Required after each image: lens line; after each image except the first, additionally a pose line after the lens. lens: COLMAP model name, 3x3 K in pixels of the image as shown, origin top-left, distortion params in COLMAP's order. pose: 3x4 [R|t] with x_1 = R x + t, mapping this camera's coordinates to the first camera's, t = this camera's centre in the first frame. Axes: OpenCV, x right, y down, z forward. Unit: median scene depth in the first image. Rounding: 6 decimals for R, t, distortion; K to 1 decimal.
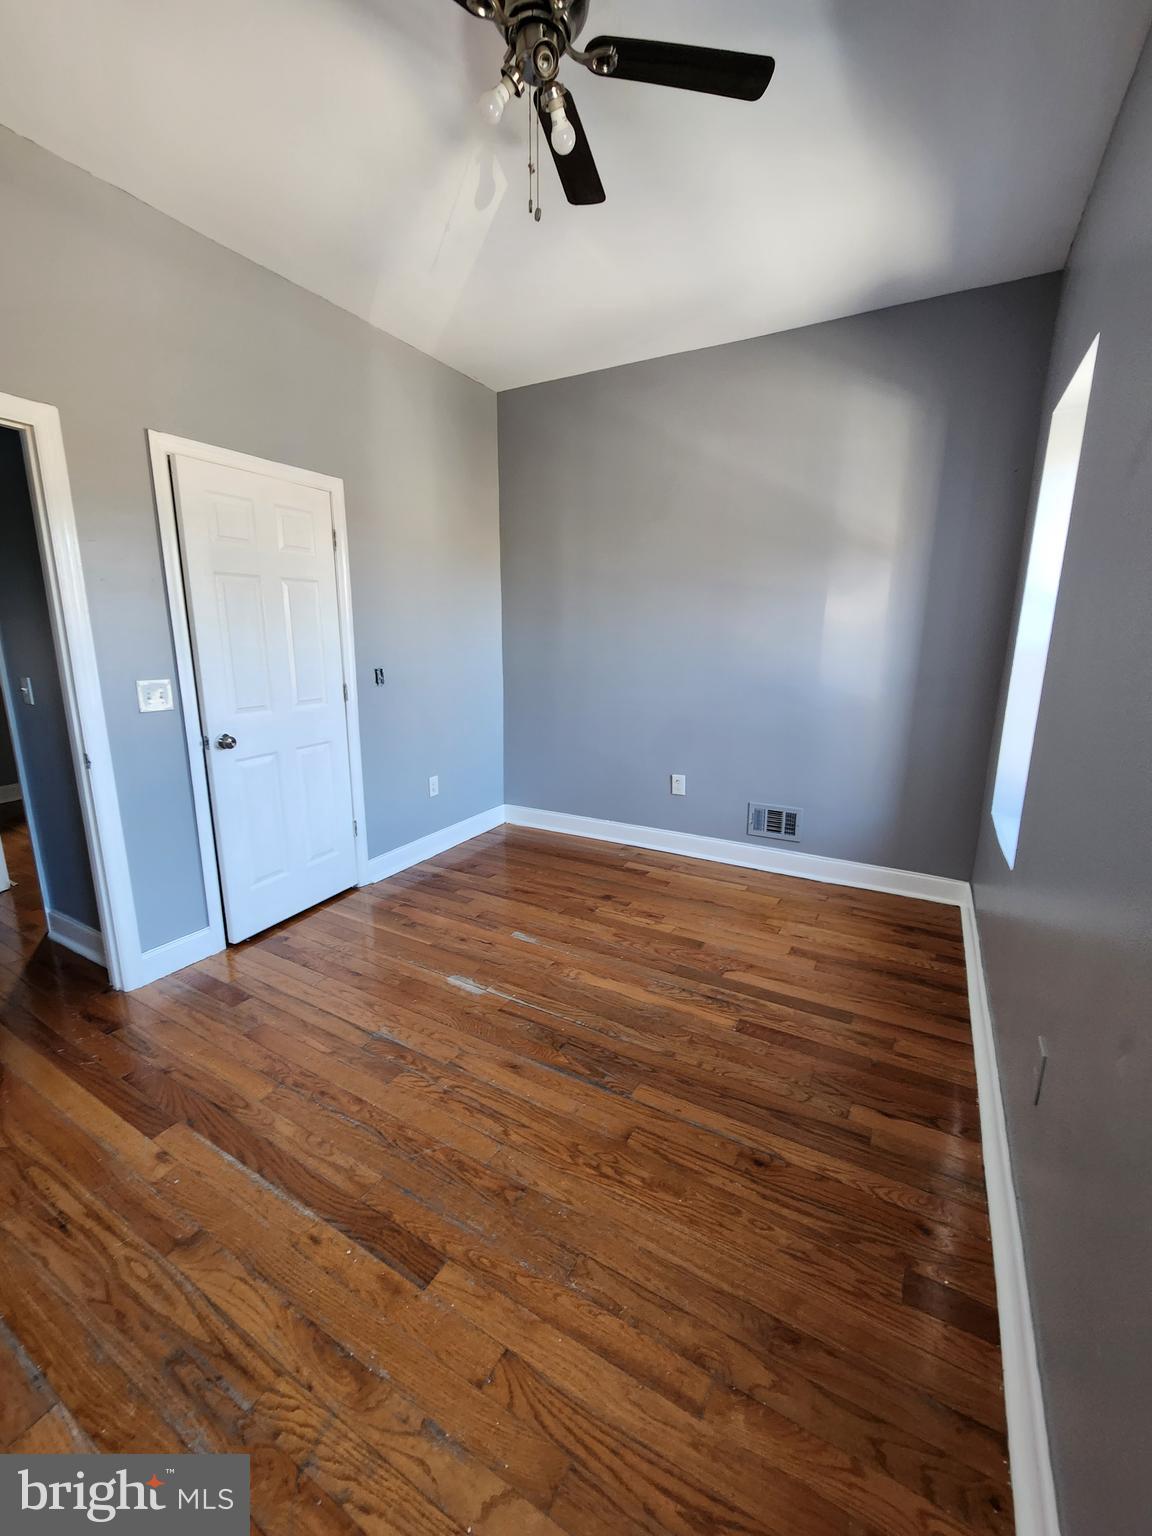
lens RADIAL K [[625.7, 0, 567.4], [0, 625.7, 771.8], [0, 0, 1]] dist [-0.001315, -0.000685]
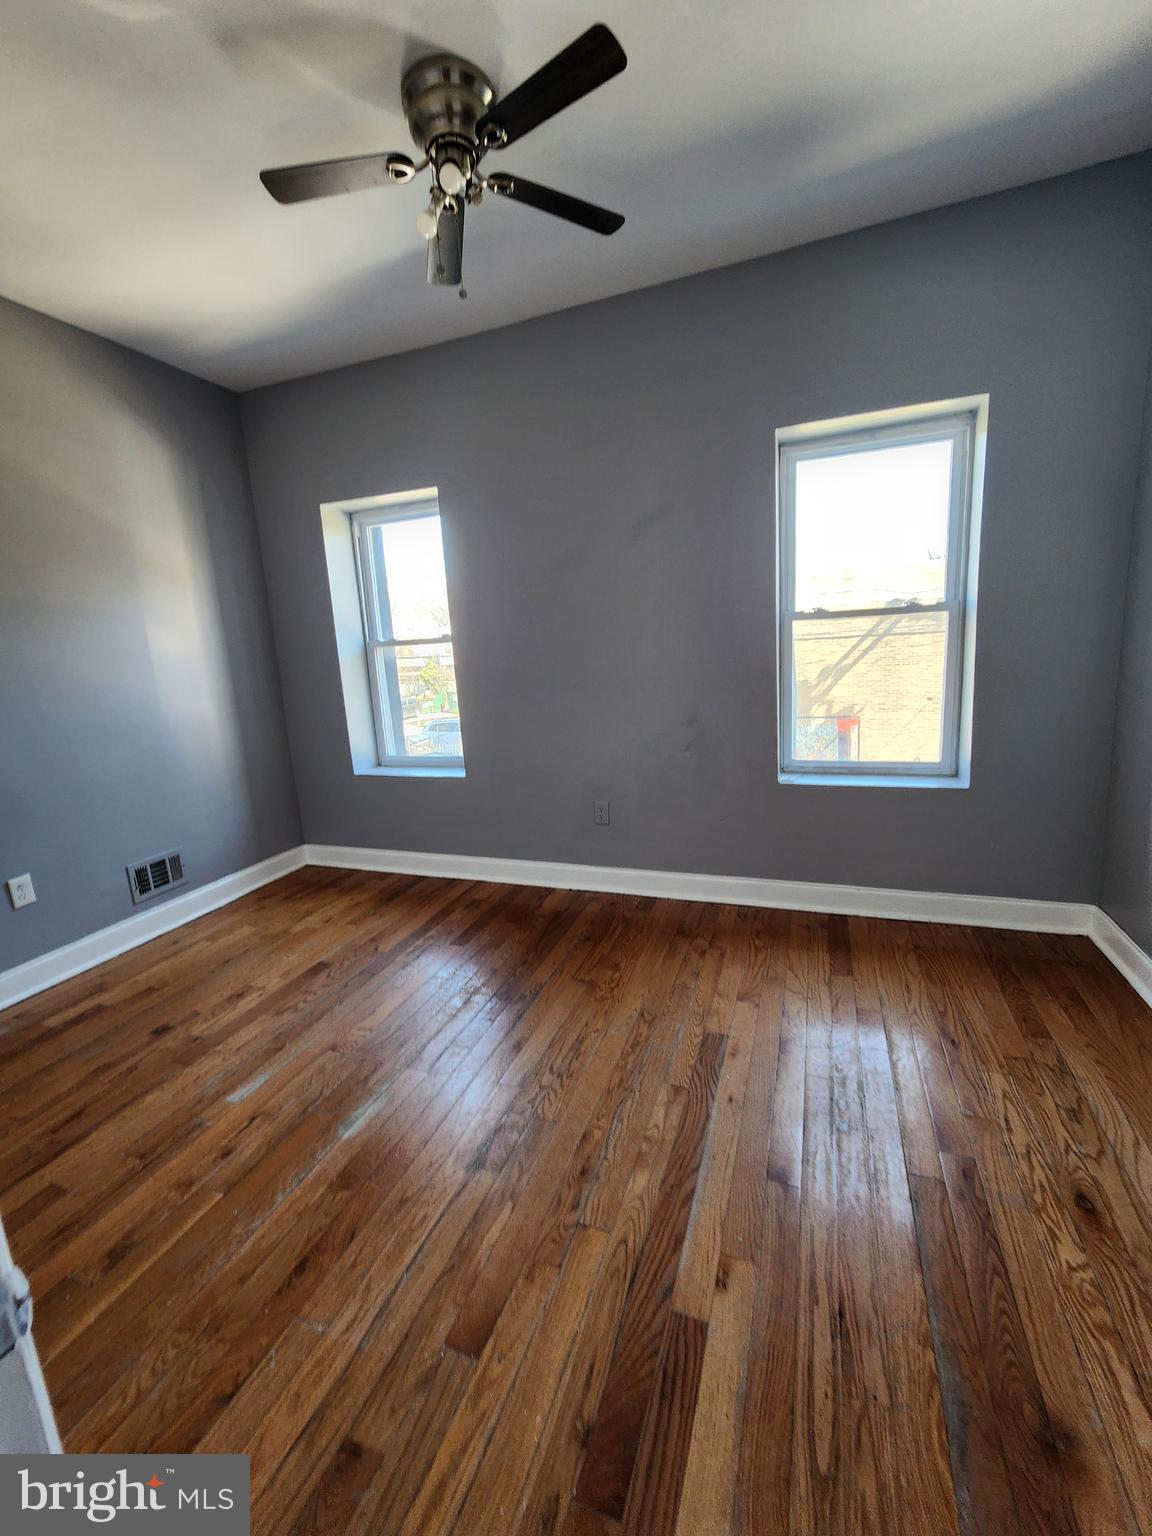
lens RADIAL K [[625.7, 0, 570.4], [0, 625.7, 759.4], [0, 0, 1]] dist [-0.001315, -0.000685]
pose [[-0.161294, -0.179346, 0.970474, -0.709011], [0.271661, 0.937293, 0.218364, -0.128401], [-0.948781, 0.298861, -0.102458, 0.597320]]
